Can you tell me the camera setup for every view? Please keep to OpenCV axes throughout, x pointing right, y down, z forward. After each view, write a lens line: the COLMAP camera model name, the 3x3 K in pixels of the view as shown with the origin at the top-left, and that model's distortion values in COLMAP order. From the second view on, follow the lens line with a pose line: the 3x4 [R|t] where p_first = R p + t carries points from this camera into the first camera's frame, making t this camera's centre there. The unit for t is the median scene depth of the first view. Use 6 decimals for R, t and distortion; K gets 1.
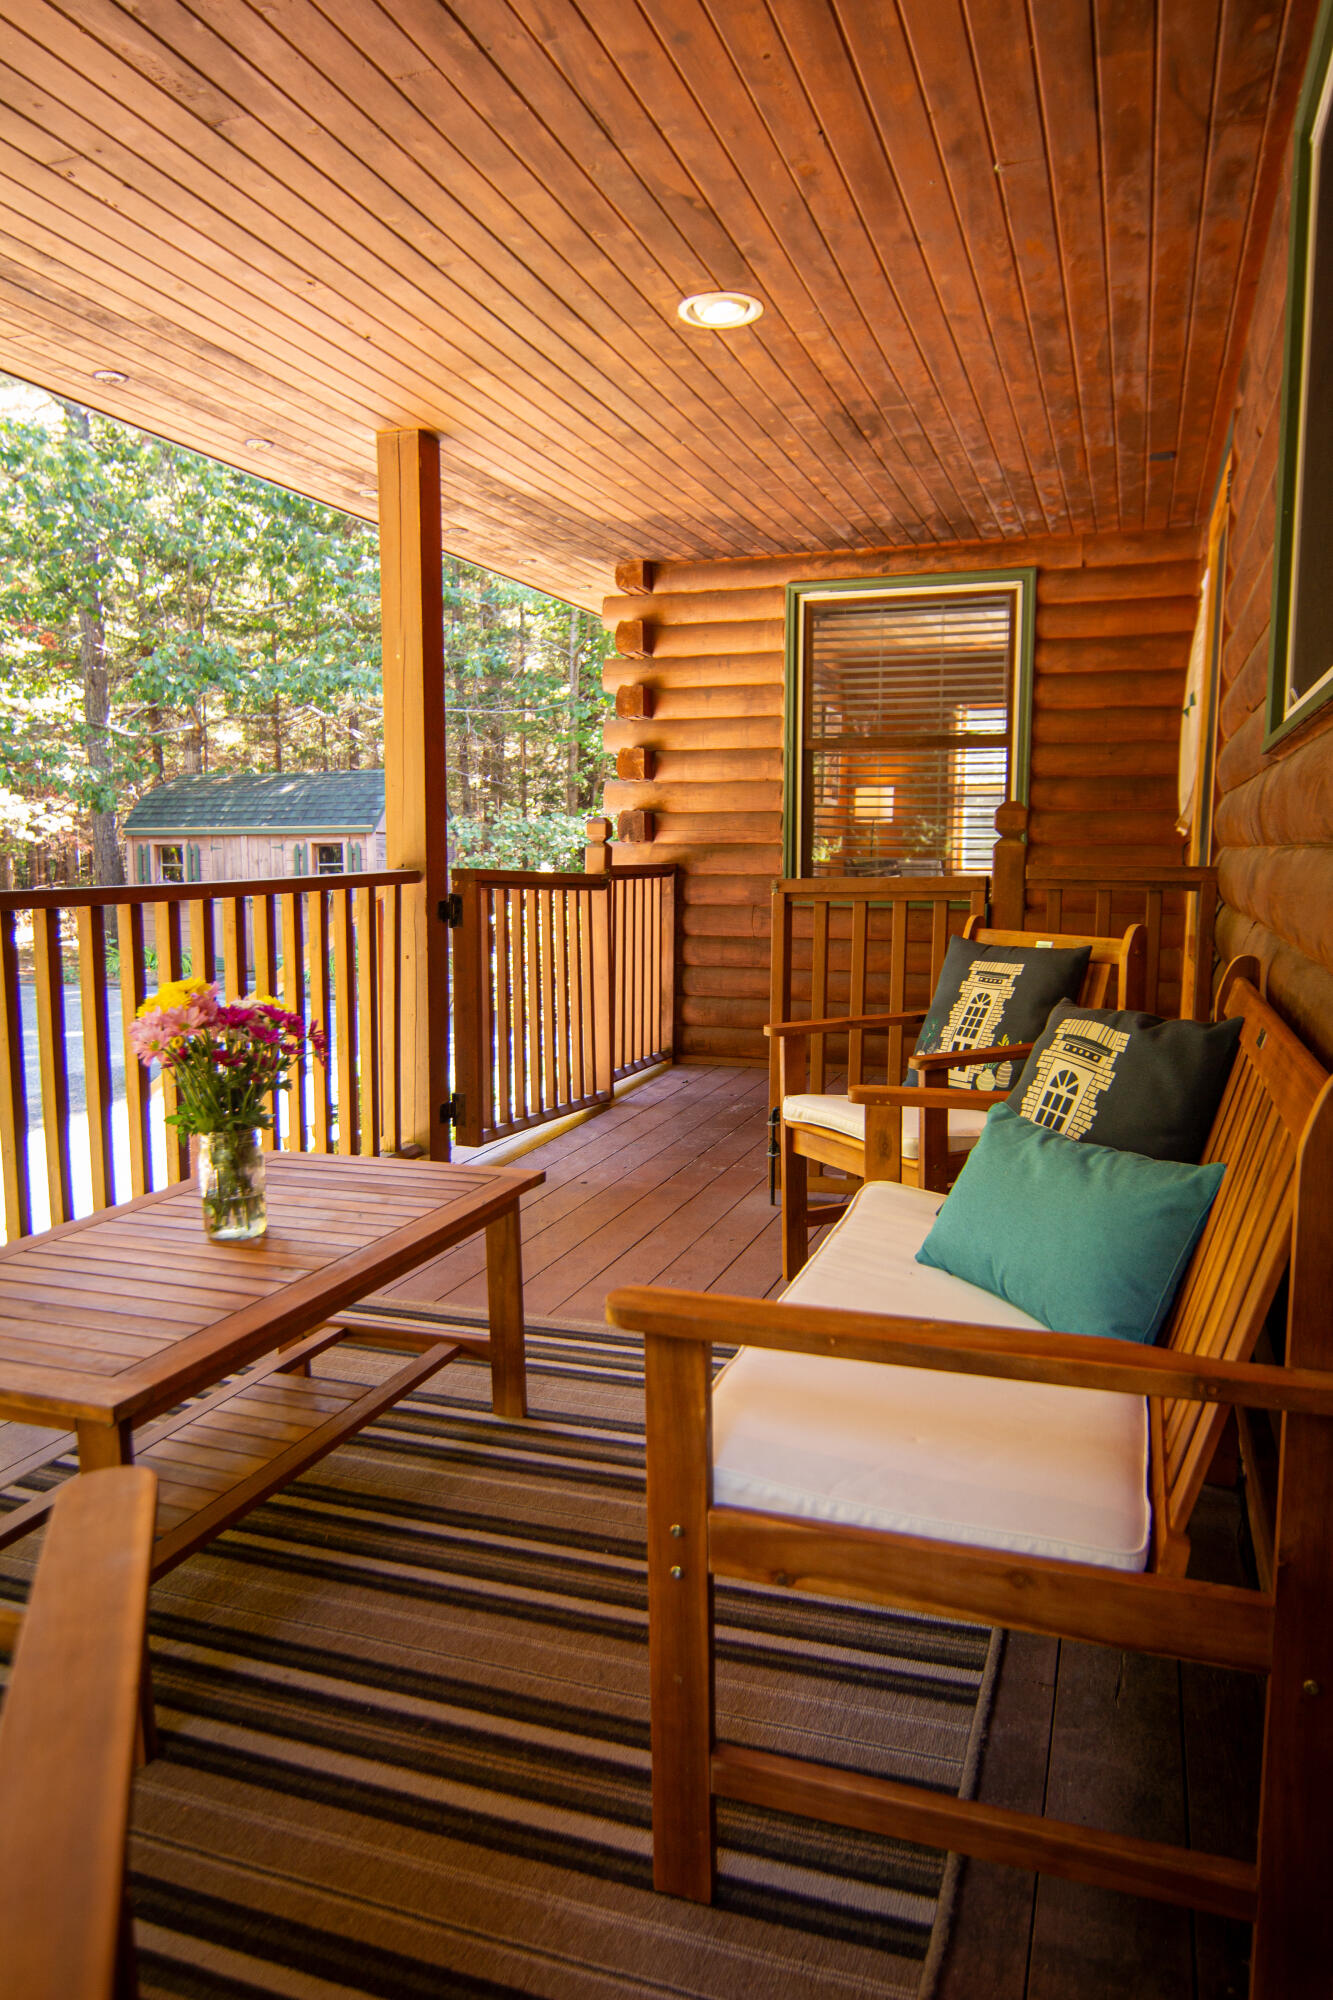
lens RADIAL K [[1322.9, 0, 670.5], [0, 1322.9, 1005.9], [0, 0, 1]] dist [-0.010574, -0.001560]
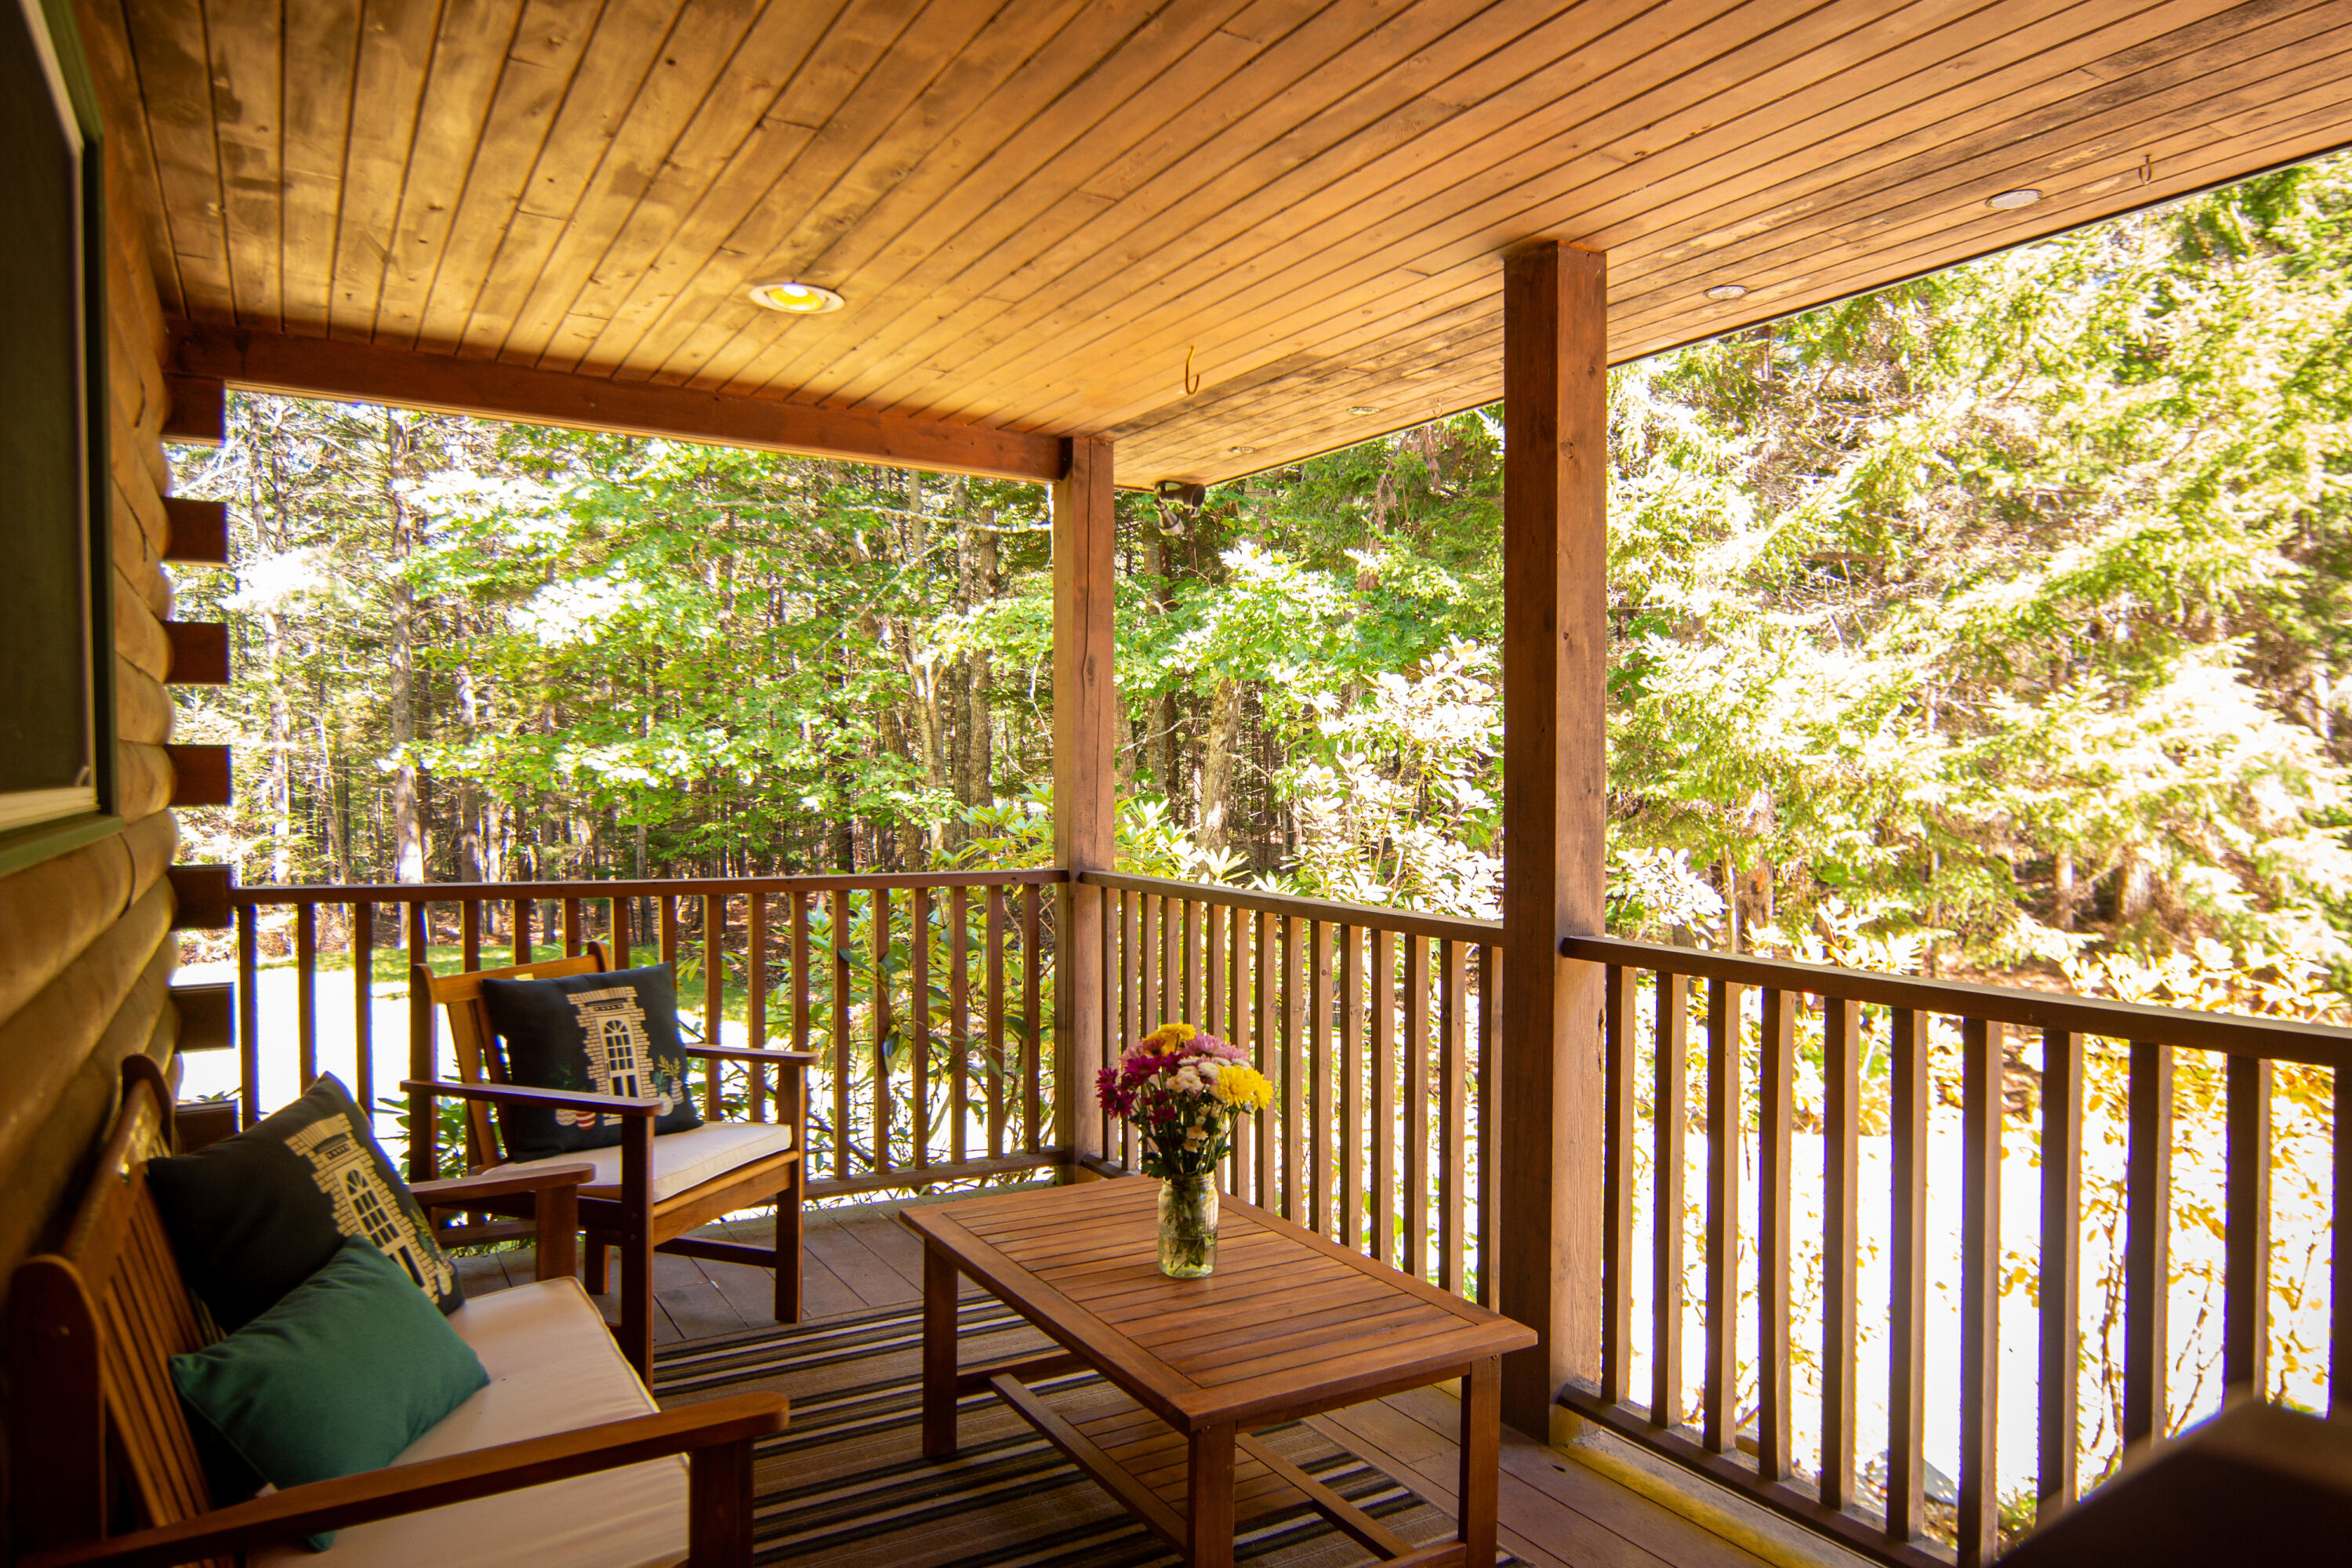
lens RADIAL K [[1555.8, 0, 1178.6], [0, 1555.8, 781.1], [0, 0, 1]] dist [-0.010574, -0.001560]
pose [[-0.630681, -0.001588, -0.776040, 0.465684], [-0.092189, 0.993070, 0.072889, -0.218943], [0.770547, 0.117512, -0.626457, 1.236601]]
